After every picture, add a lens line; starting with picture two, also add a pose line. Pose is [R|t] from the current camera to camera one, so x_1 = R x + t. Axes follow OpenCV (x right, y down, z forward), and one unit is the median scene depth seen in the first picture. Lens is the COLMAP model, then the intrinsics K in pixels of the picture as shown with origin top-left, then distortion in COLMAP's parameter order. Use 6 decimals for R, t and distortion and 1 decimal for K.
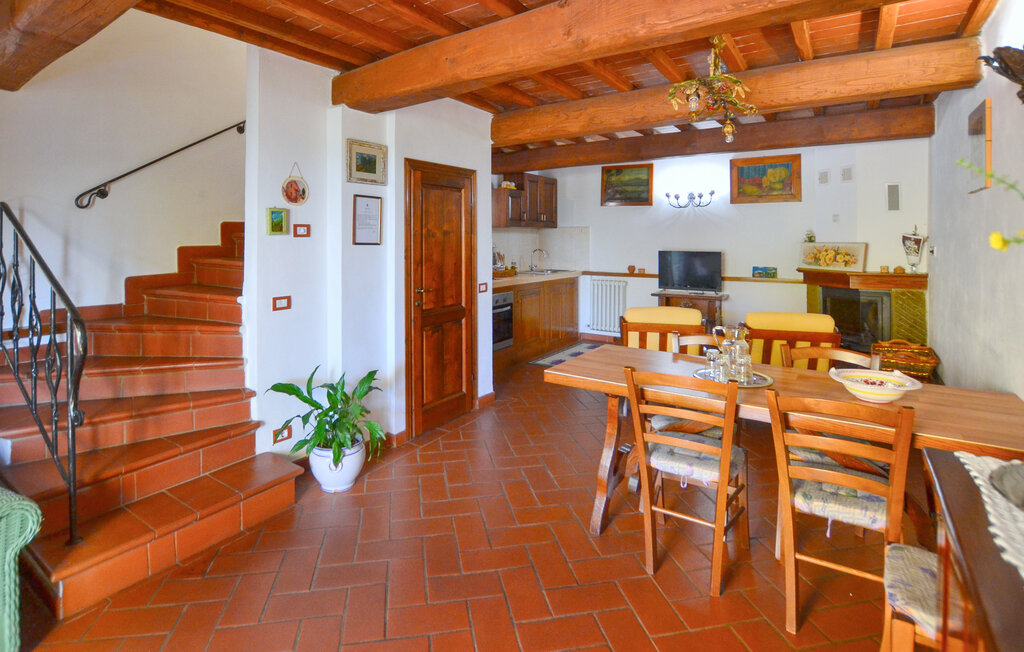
lens RADIAL K [[509.1, 0, 488.1], [0, 509.1, 230.7], [0, 0, 1]] dist [-0.026662, 0.000707]
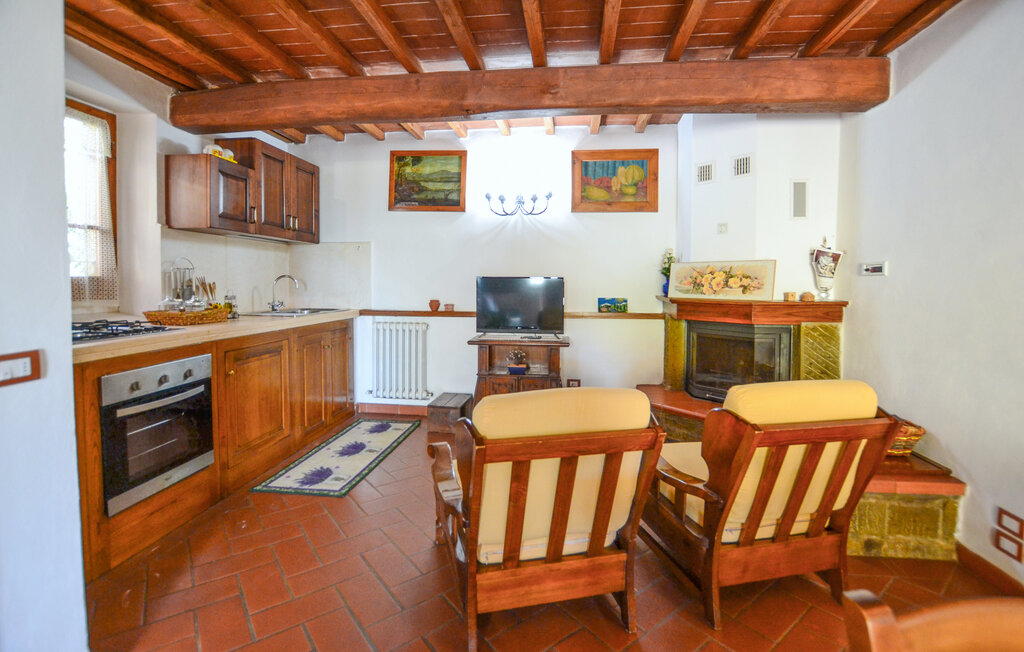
lens RADIAL K [[470.3, 0, 515.6], [0, 470.3, 295.9], [0, 0, 1]] dist [-0.028279, 0.000384]
pose [[0.876689, -0.009482, 0.480963, 0.084325], [-0.013391, 0.998937, 0.044102, 0.038512], [-0.480870, -0.045105, 0.875631, 0.446810]]
